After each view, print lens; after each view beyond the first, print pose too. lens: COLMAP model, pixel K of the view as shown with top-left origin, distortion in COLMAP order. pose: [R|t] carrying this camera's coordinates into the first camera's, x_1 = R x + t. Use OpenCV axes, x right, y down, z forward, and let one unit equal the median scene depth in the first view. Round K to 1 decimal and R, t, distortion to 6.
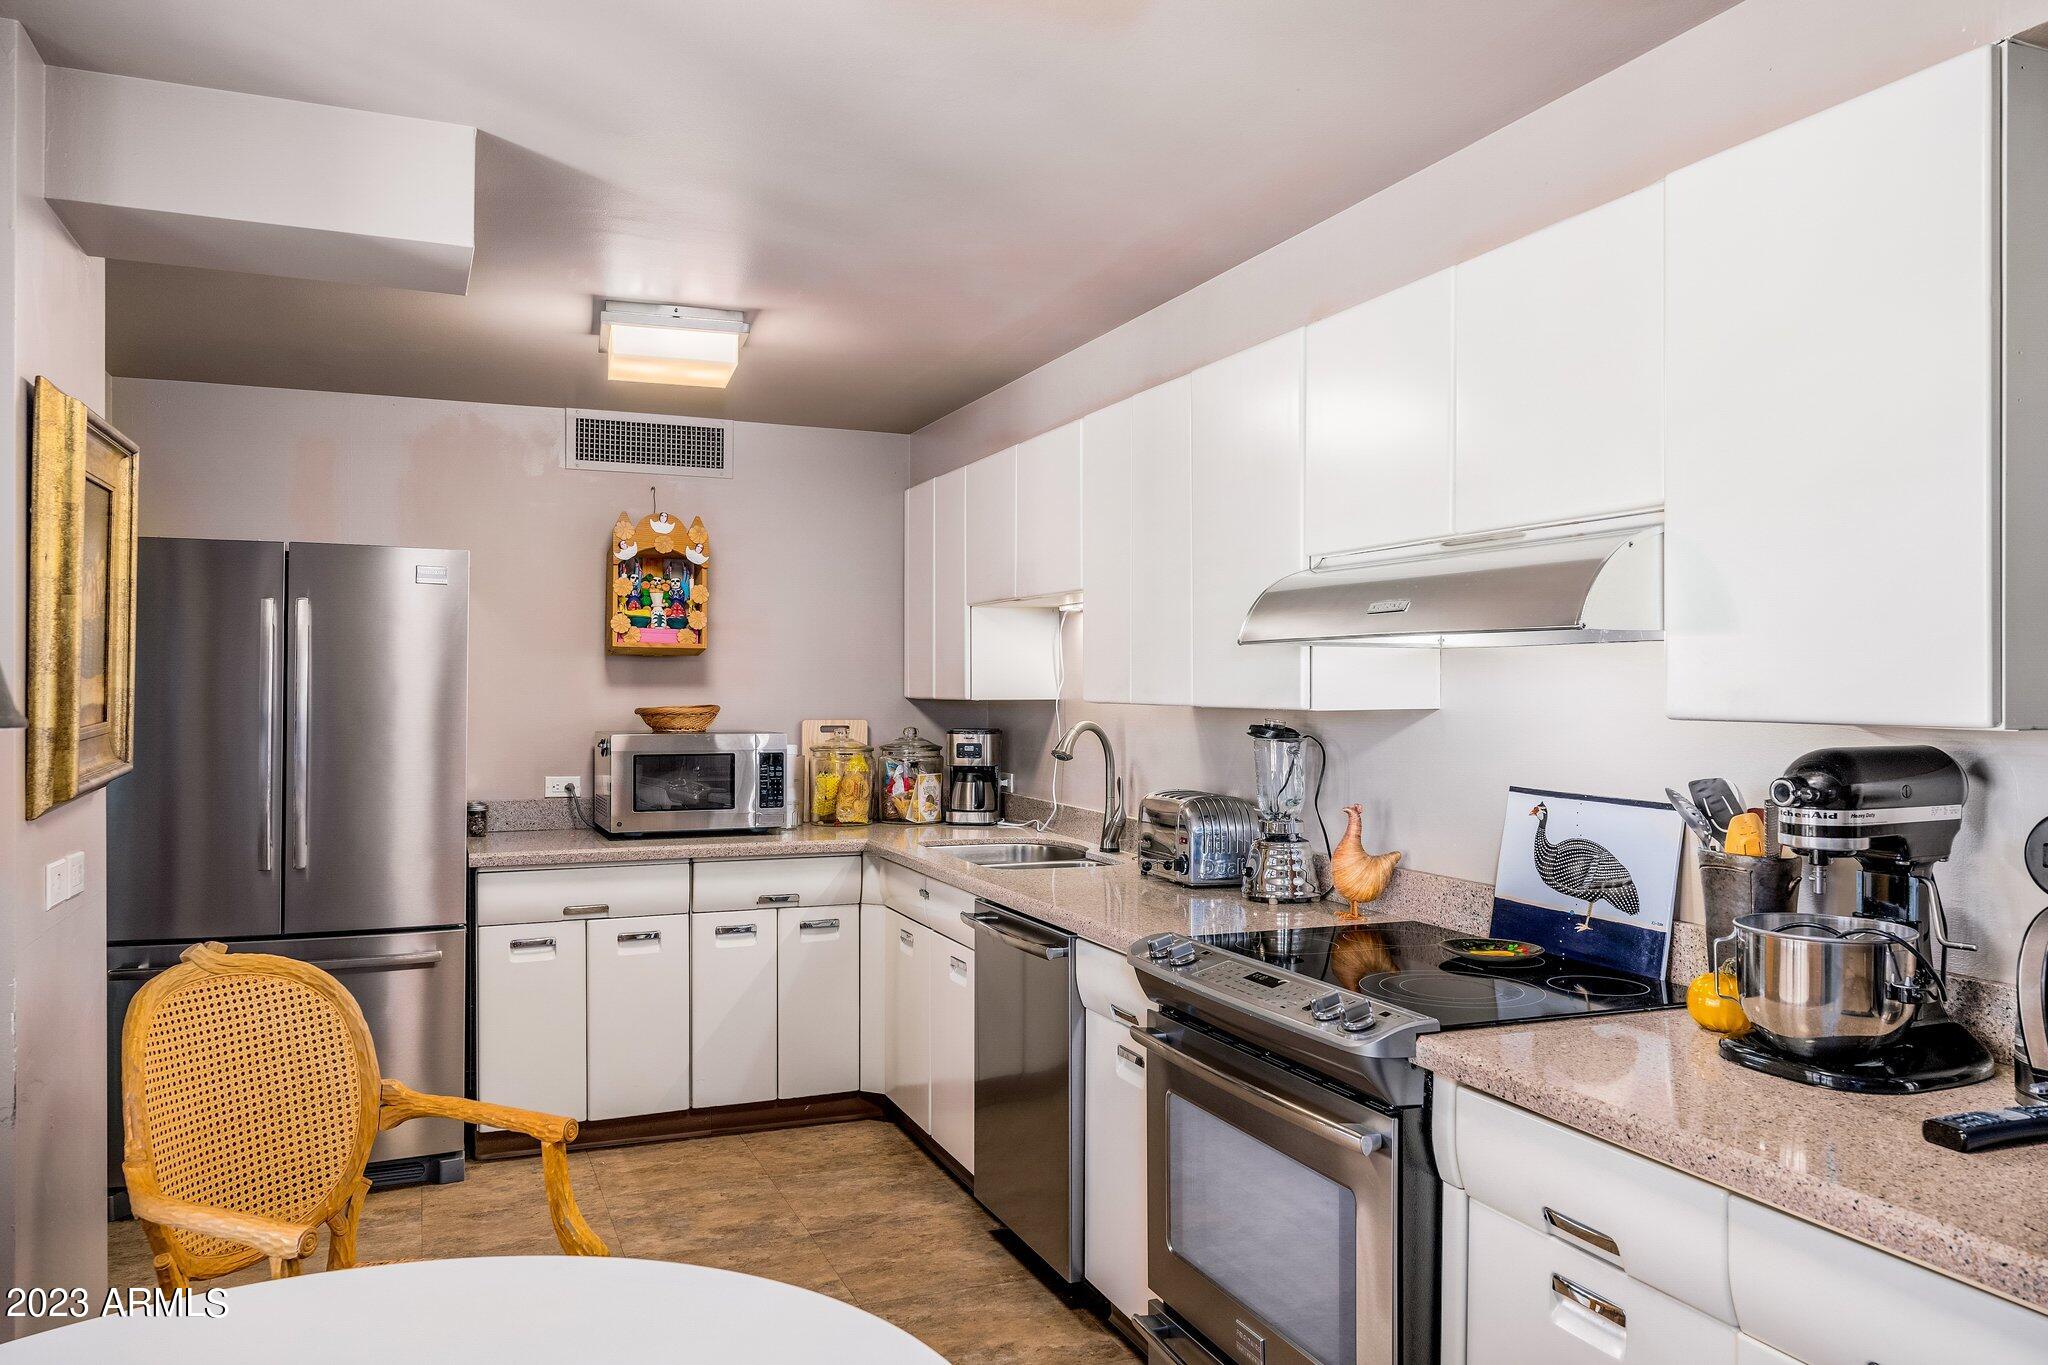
lens RADIAL K [[1440.7, 0, 1017.6], [0, 1440.7, 687.7], [0, 0, 1]] dist [-0.011192, -0.000364]
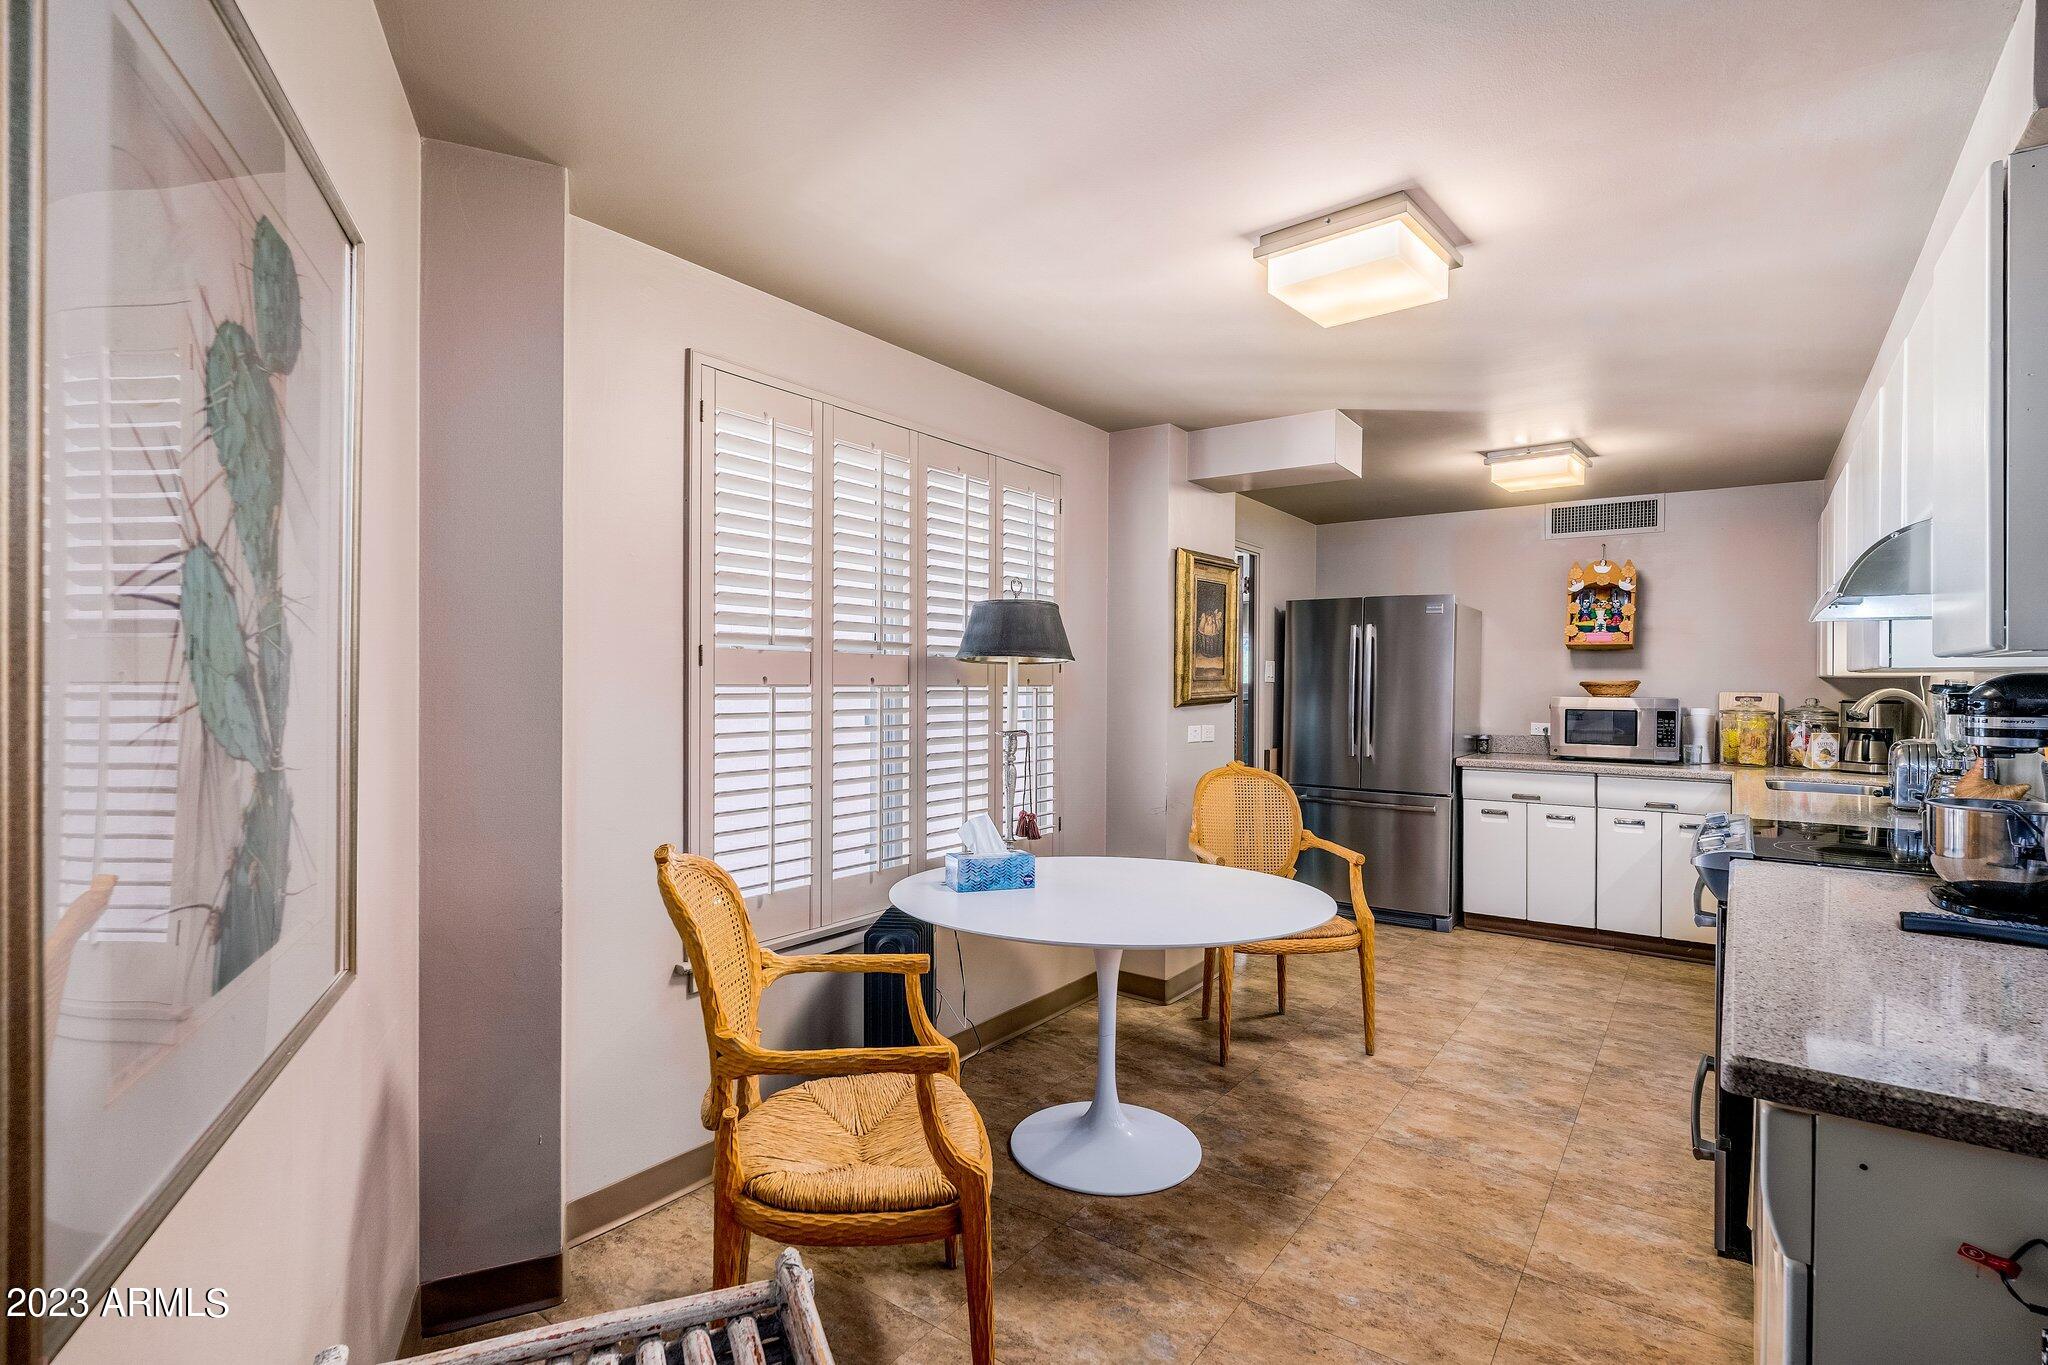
lens RADIAL K [[941.5, 0, 1031.6], [0, 941.5, 685.4], [0, 0, 1]] dist [-0.000519, 0.000638]
pose [[0.521737, 0.003505, -0.853099, 0.314378], [-0.008087, 0.999967, -0.000838, 0.023671], [0.853068, 0.007336, 0.521748, -0.085133]]
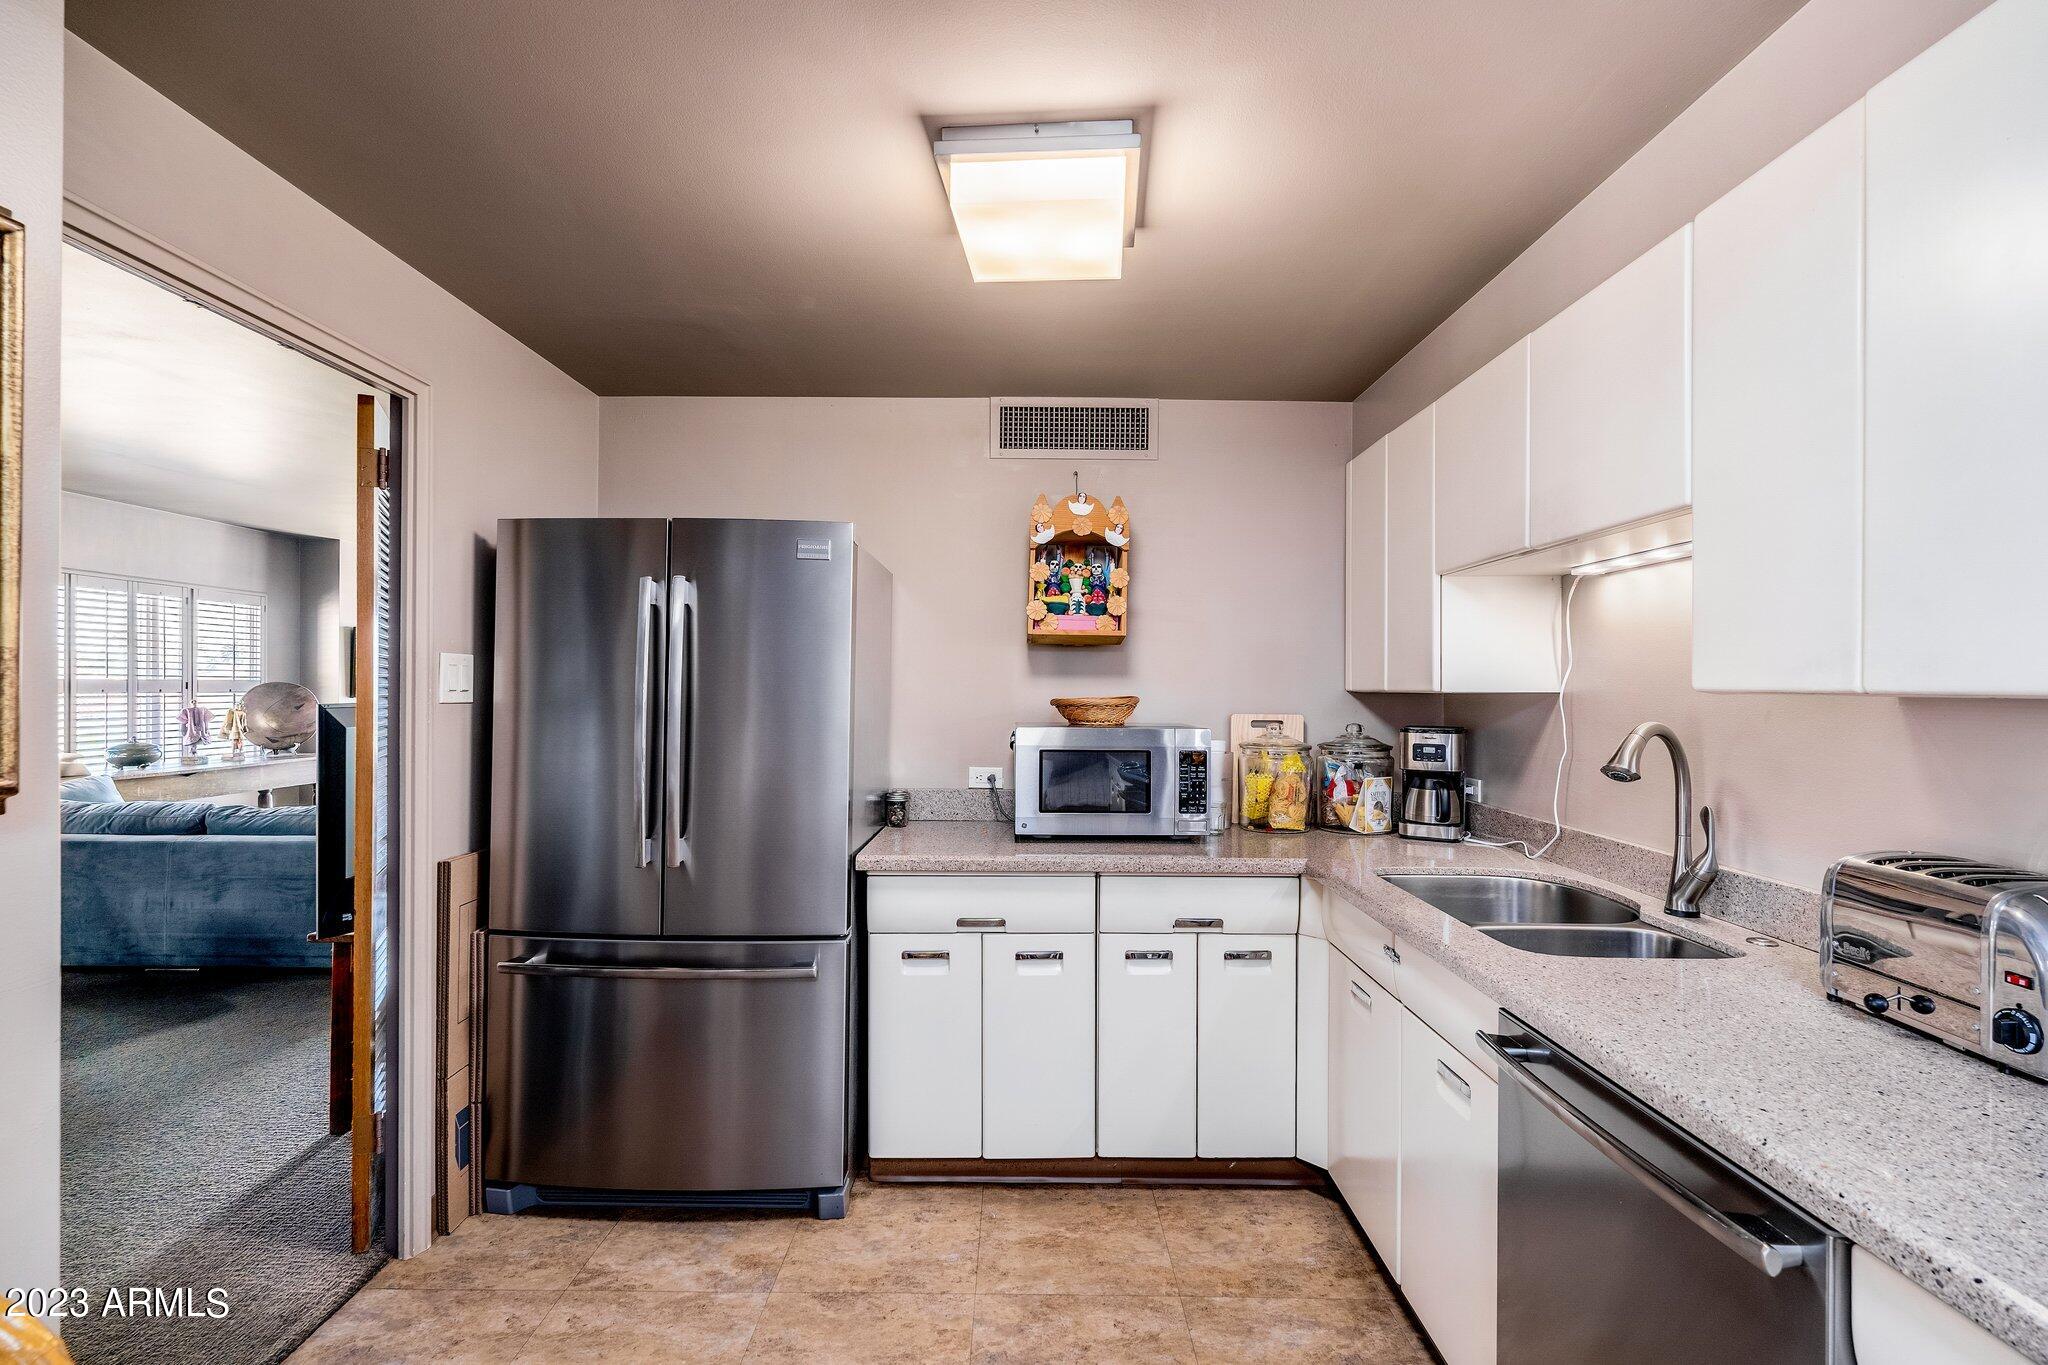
lens RADIAL K [[907.0, 0, 1024.3], [0, 907.0, 684.6], [0, 0, 1]] dist [-0.001357, -0.000172]
pose [[0.926041, 0.002350, -0.377416, -0.055454], [-0.005064, 0.999968, -0.006199, 0.008391], [0.377389, 0.007651, 0.926023, 0.432766]]
